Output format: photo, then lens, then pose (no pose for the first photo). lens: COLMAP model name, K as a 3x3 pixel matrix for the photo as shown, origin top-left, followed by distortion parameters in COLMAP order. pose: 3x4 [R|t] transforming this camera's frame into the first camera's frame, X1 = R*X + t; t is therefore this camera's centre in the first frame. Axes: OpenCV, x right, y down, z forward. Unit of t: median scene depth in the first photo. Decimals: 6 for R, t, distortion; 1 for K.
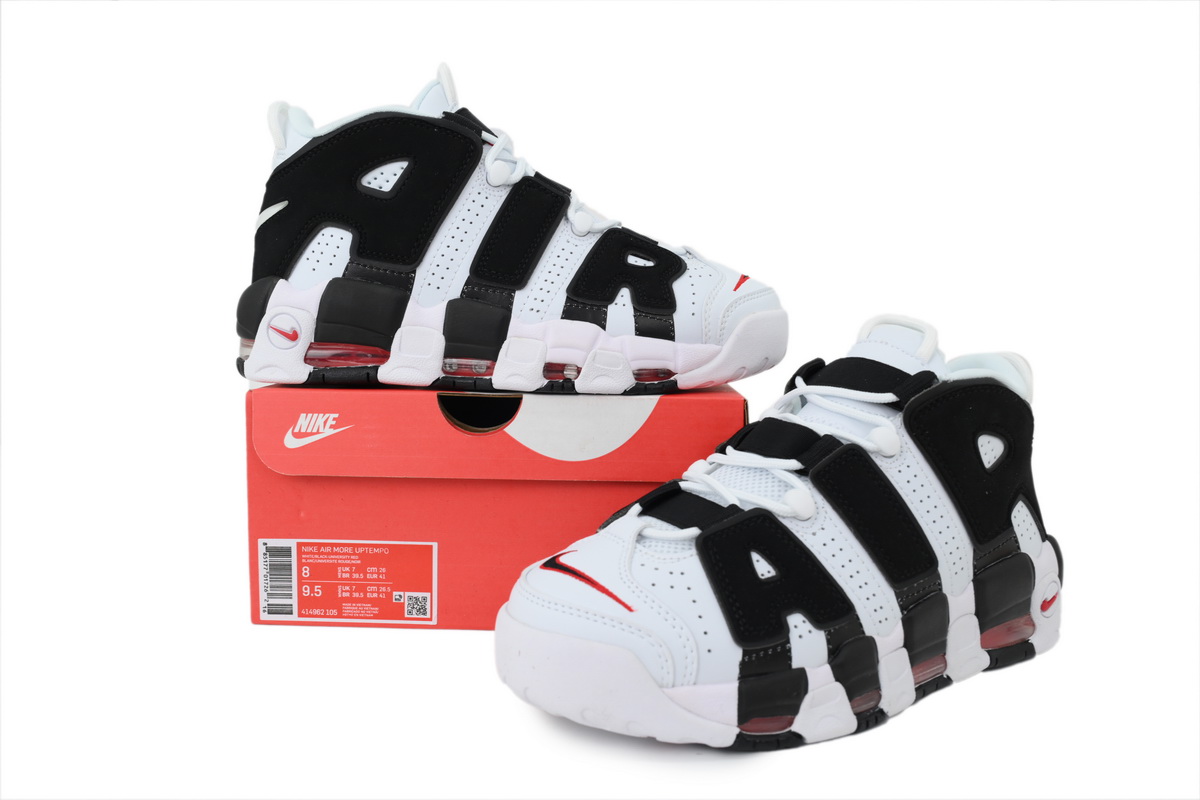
lens RADIAL K [[947.2, 0, 600.0], [0, 947.2, 400.0], [0, 0, 1]] dist [0.003887, -0.000683]
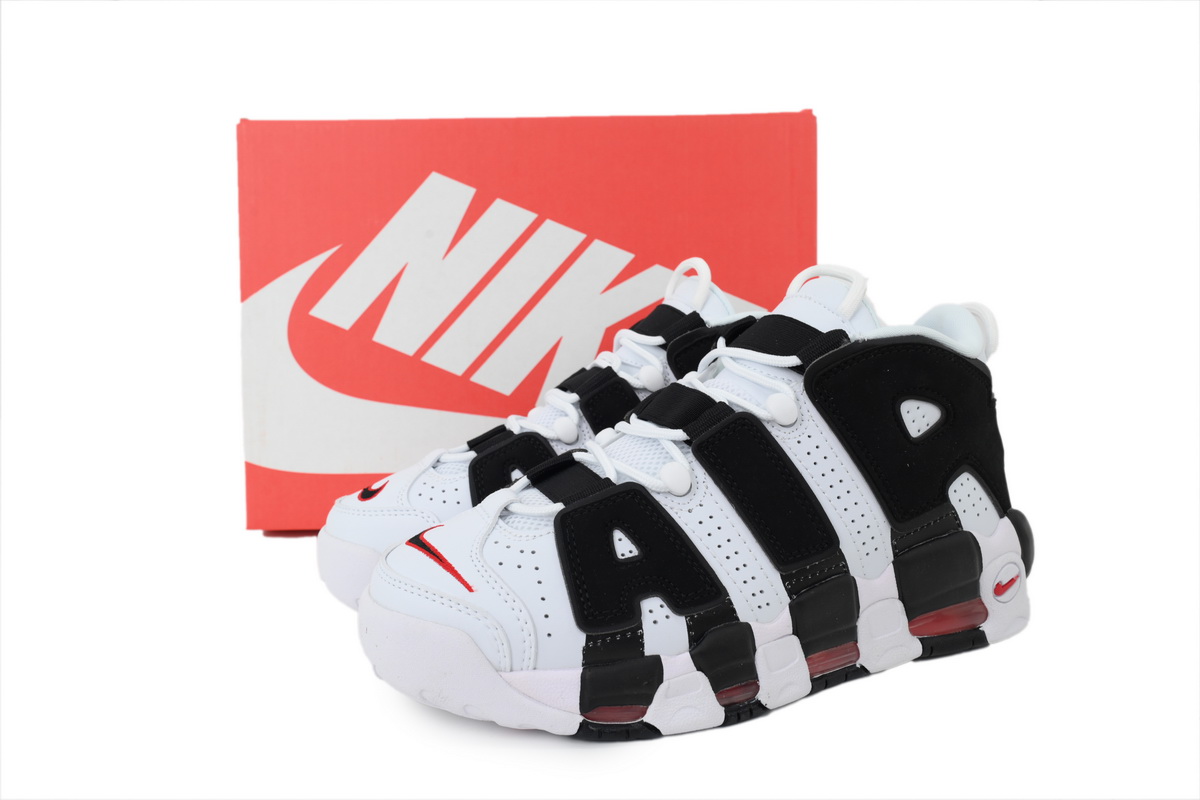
lens RADIAL K [[947.2, 0, 600.0], [0, 947.2, 400.0], [0, 0, 1]] dist [0.003887, -0.000683]
pose [[0.985015, -0.009334, -0.172214, 0.299507], [0.018448, 0.998508, 0.051396, -0.015627], [0.171477, -0.053803, 0.983718, 0.082277]]
